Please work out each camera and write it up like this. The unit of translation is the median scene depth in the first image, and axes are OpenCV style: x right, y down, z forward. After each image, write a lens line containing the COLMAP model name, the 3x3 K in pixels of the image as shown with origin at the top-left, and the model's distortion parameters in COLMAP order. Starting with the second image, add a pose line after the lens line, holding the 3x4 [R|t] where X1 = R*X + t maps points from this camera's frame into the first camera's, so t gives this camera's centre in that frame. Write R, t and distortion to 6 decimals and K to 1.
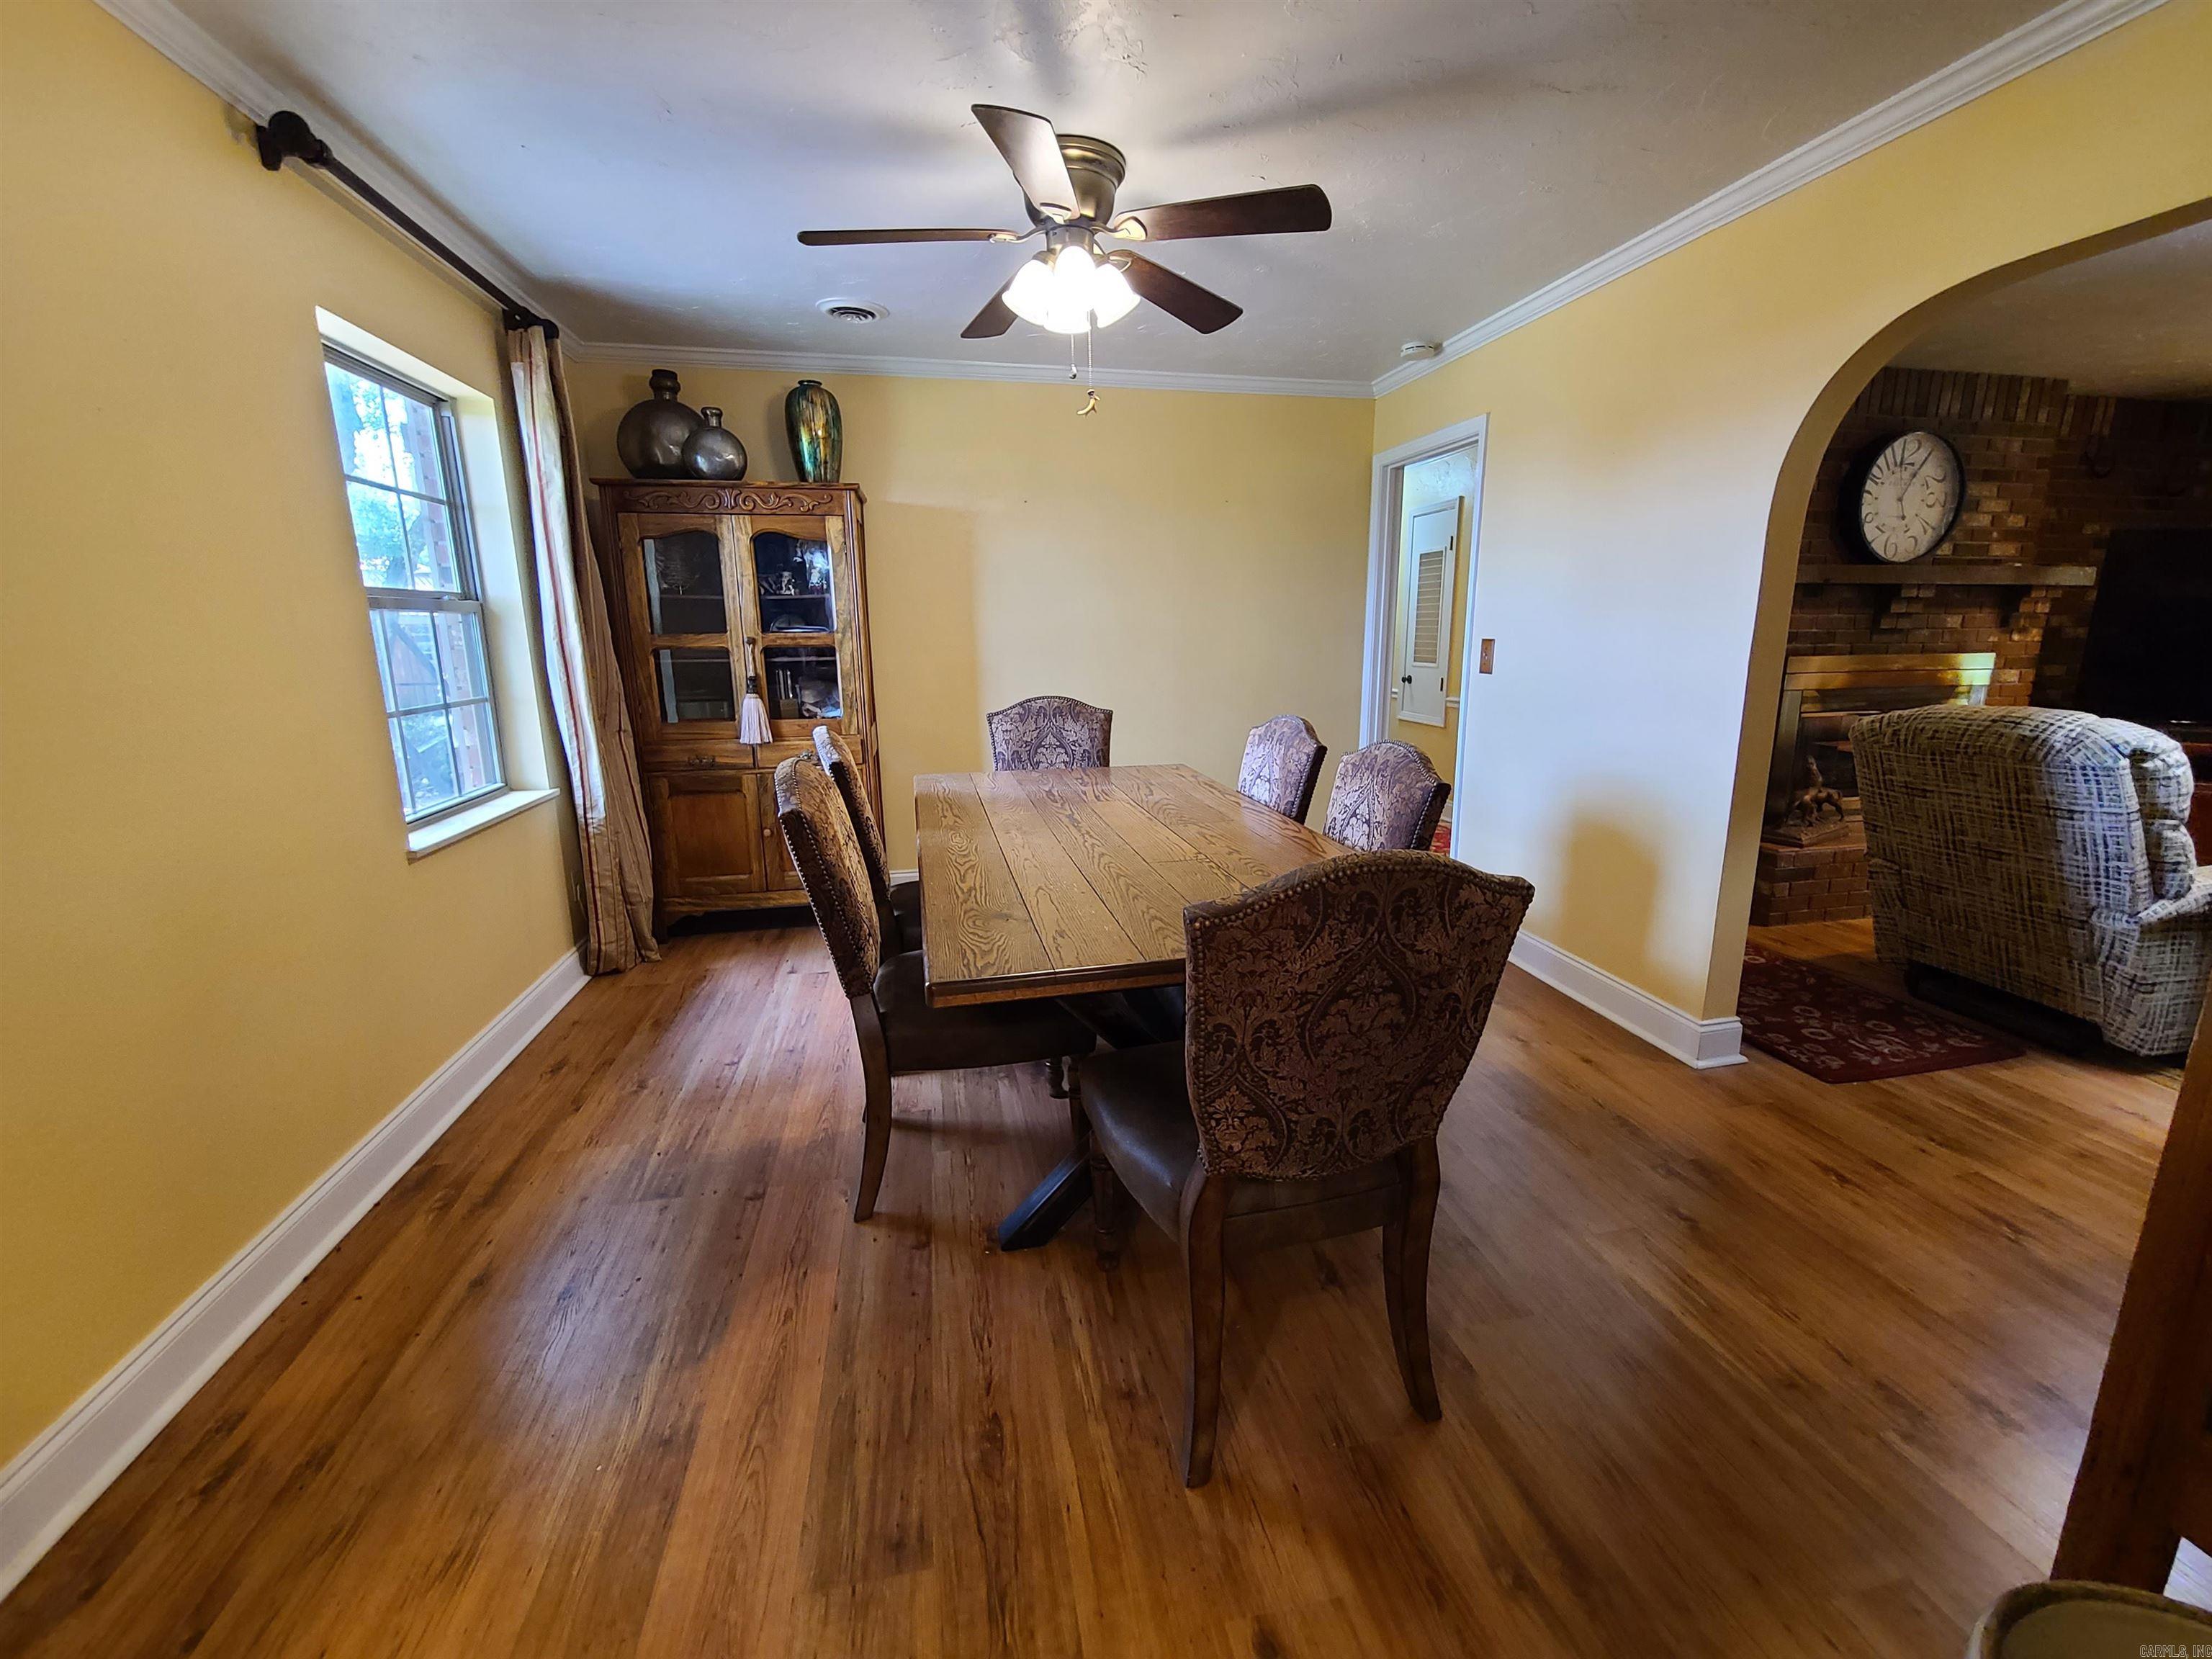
lens RADIAL K [[898.8, 0, 1119.6], [0, 898.8, 819.8], [0, 0, 1]] dist [0.000580, -0.002292]
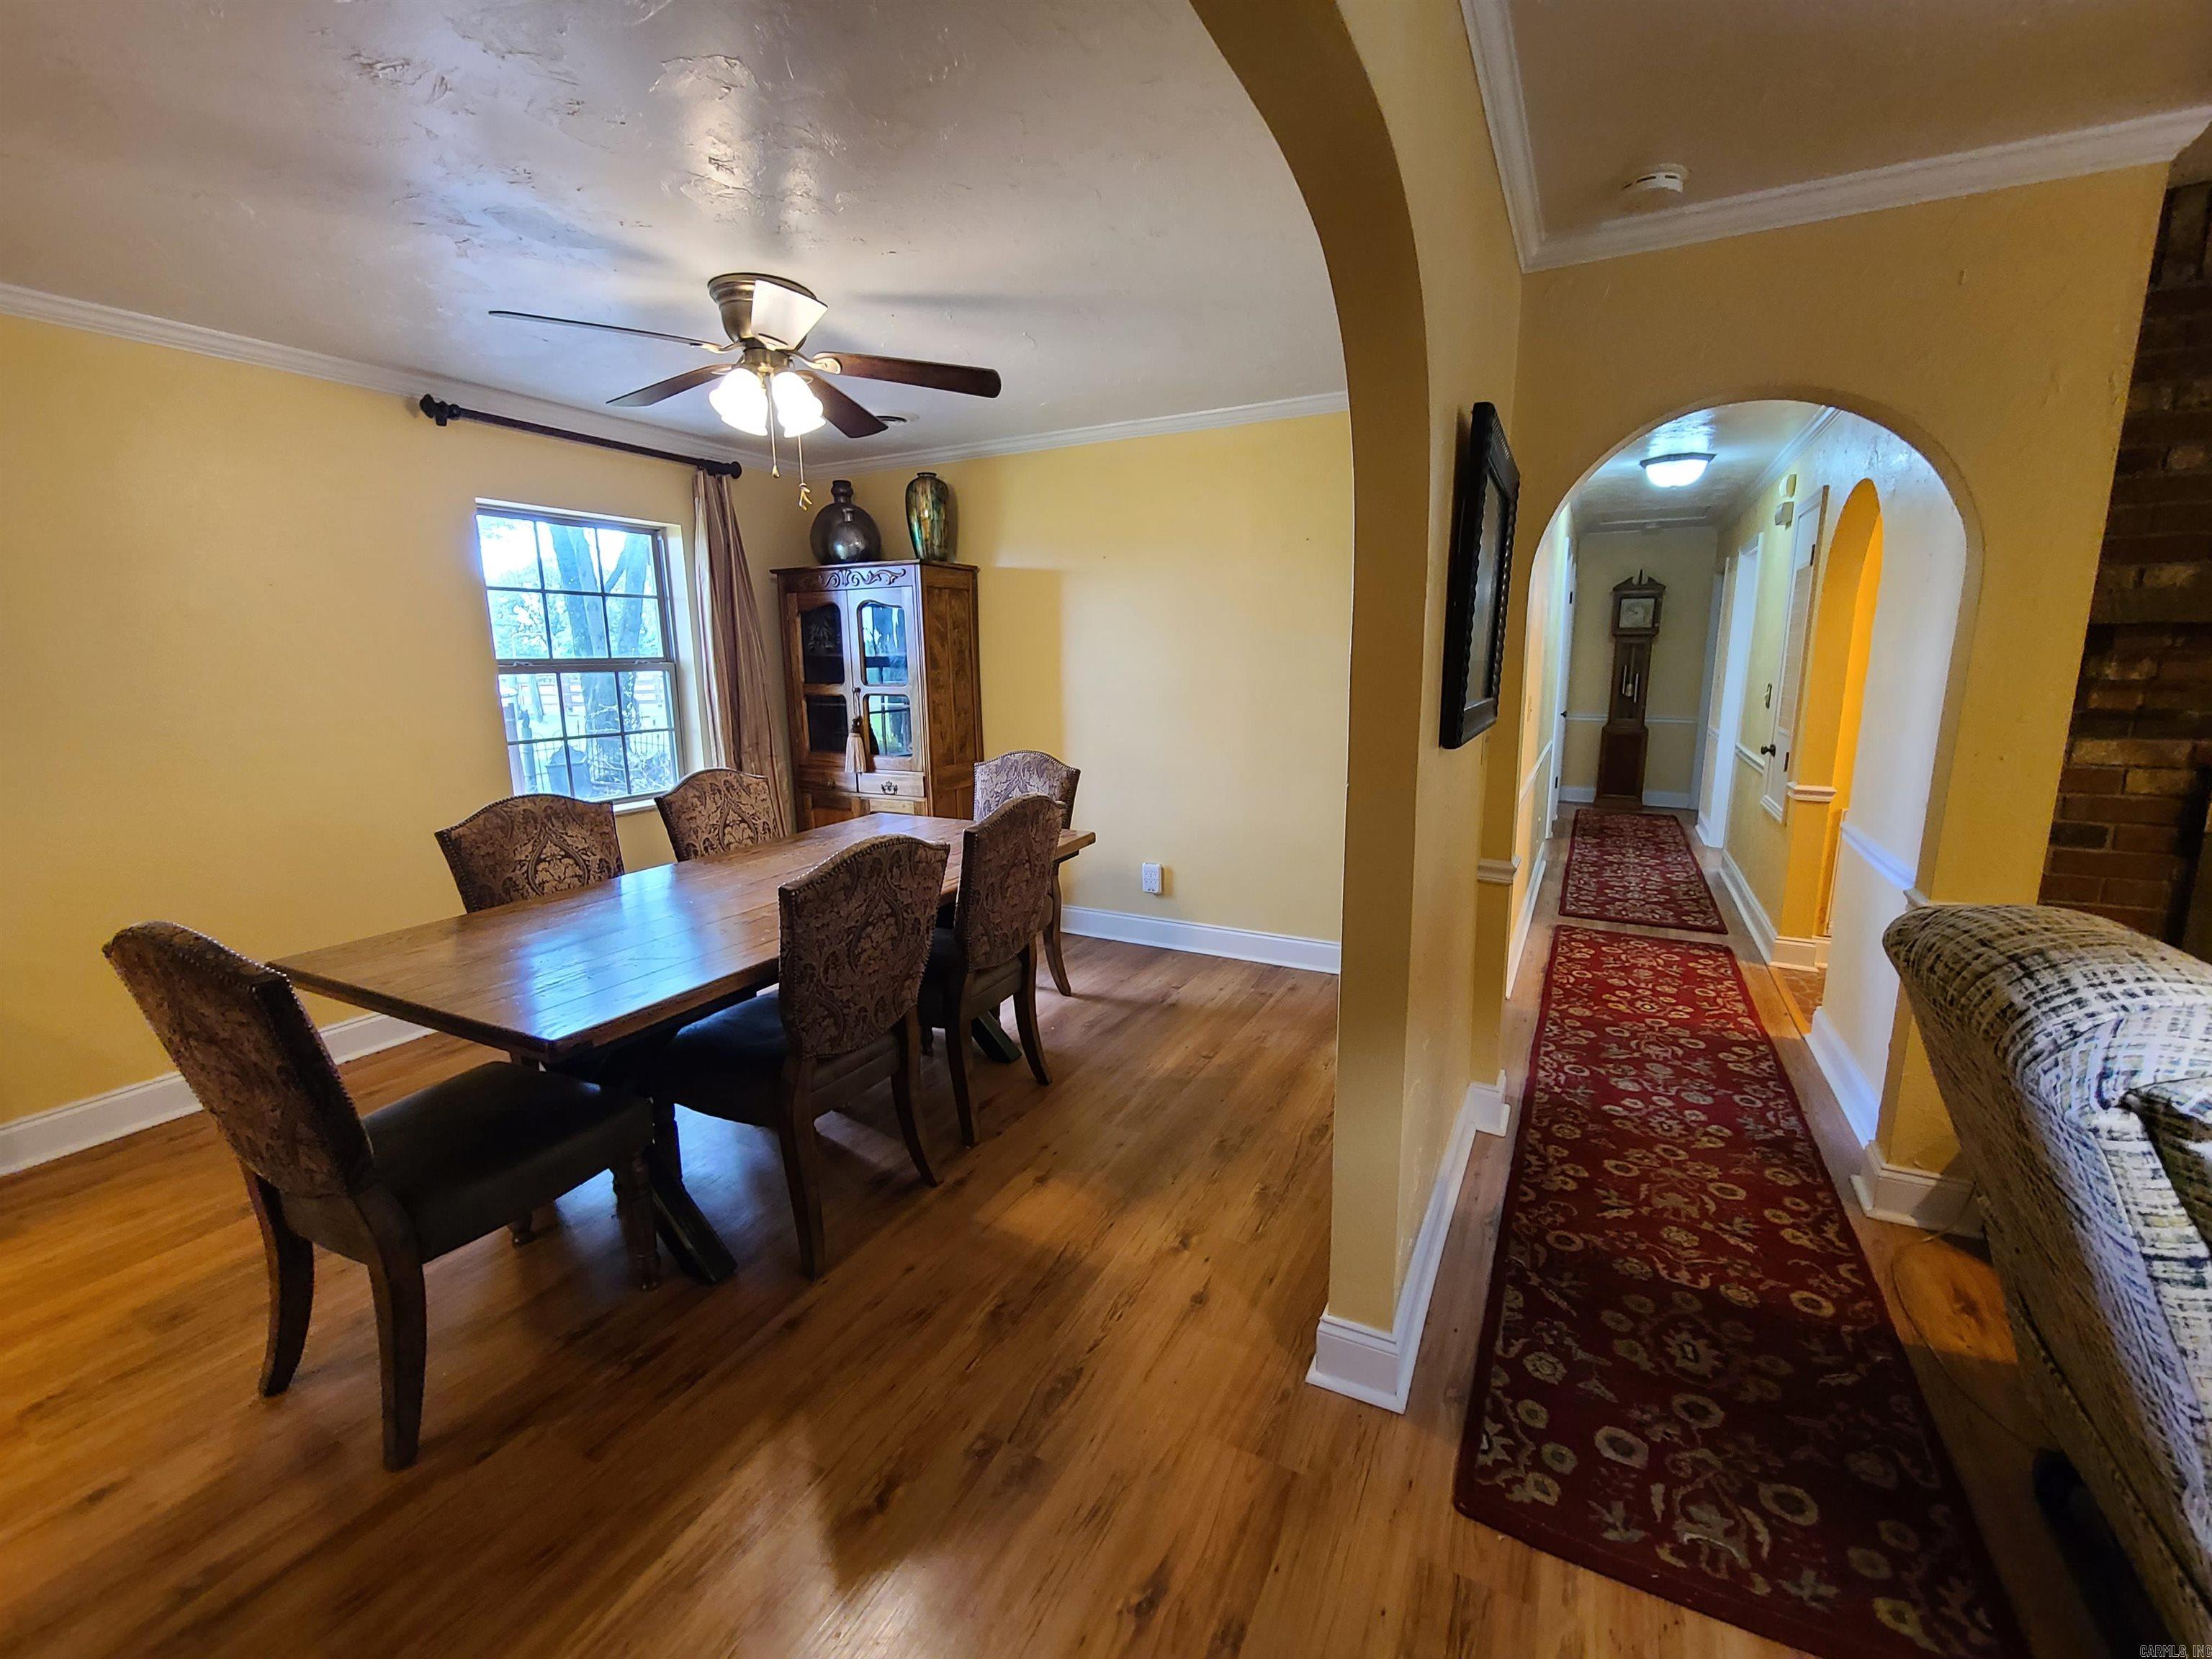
lens RADIAL K [[898.8, 0, 1119.6], [0, 898.8, 819.8], [0, 0, 1]] dist [0.000580, -0.002292]
pose [[0.776090, 0.114282, -0.620181, 0.794620], [-0.127509, 0.991567, 0.023154, -0.117777], [0.617597, 0.061109, 0.784117, 0.322939]]
